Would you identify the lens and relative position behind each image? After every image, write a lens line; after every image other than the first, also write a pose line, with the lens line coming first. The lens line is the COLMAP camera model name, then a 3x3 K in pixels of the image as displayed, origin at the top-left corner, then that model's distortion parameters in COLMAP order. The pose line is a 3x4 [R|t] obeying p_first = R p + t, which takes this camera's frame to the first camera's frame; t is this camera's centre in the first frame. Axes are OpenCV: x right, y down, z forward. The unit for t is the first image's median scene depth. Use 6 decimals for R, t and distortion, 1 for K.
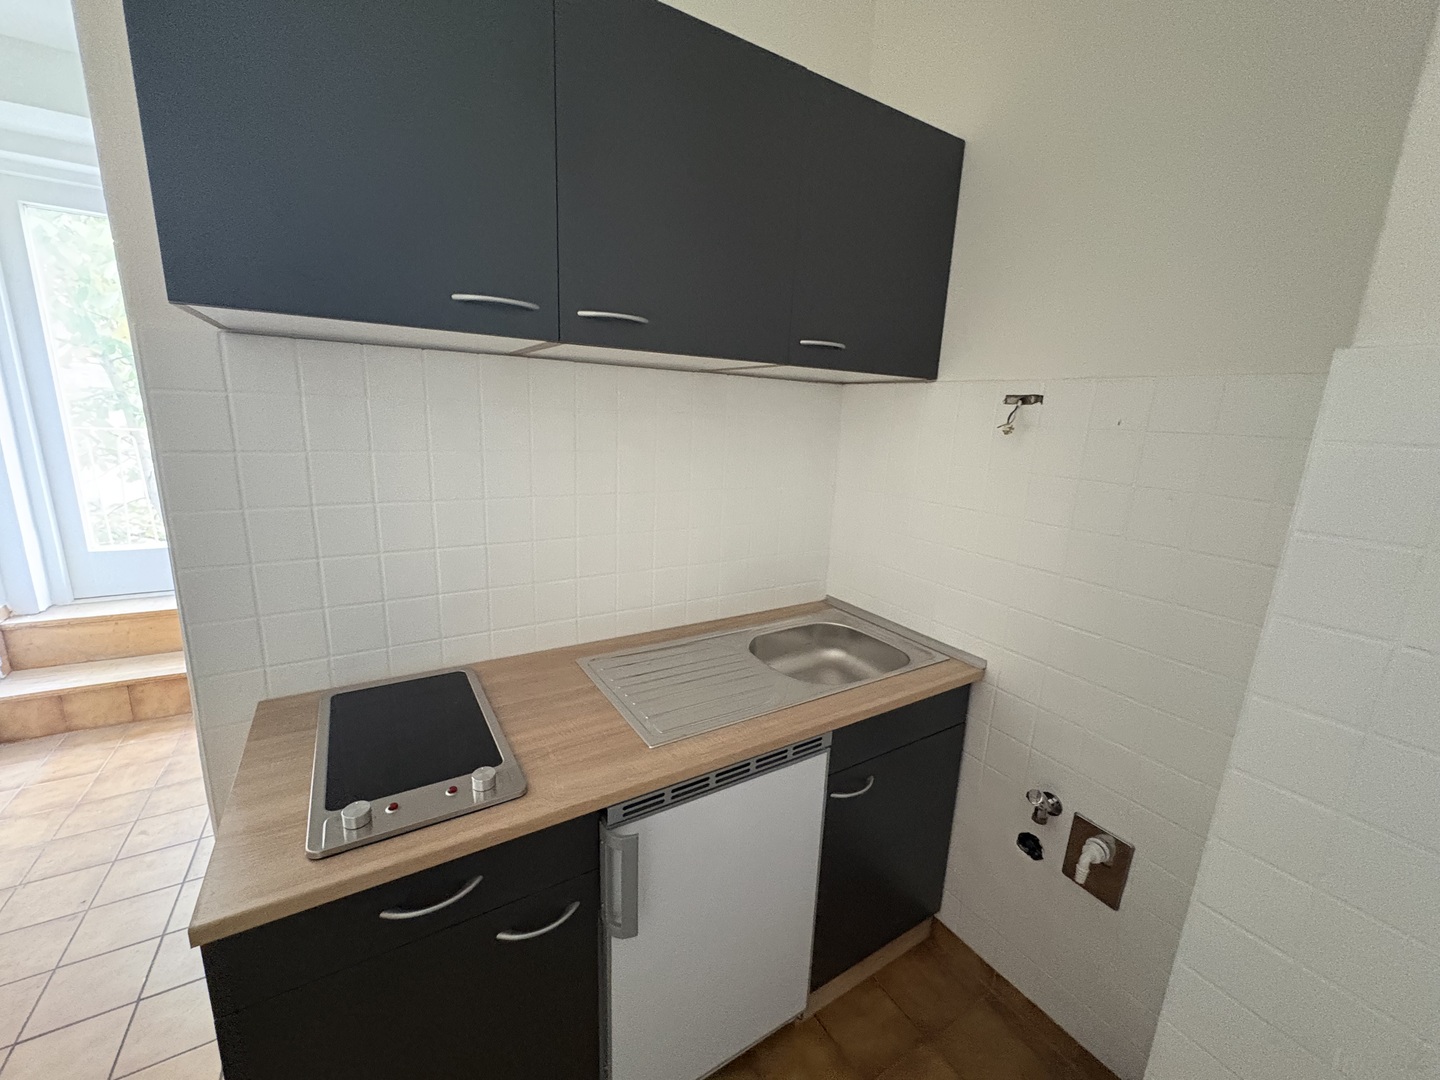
lens RADIAL K [[570.9, 0, 714.6], [0, 570.9, 542.5], [0, 0, 1]] dist [0.000784, 0.000616]
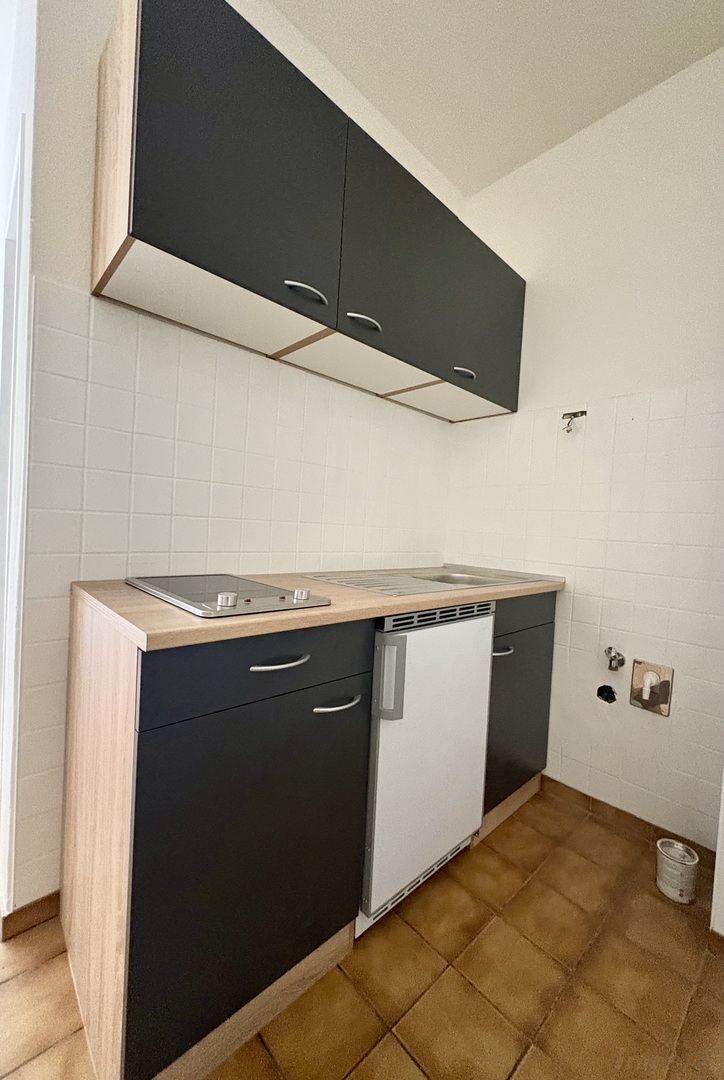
lens RADIAL K [[431.5, 0, 370.4], [0, 431.5, 539.8], [0, 0, 1]] dist [0.001558, 0.000155]
pose [[0.976282, 0.015129, 0.215975, -0.324362], [0.025841, 0.982282, -0.185621, 0.334904], [-0.214957, 0.186799, 0.958593, -0.044653]]
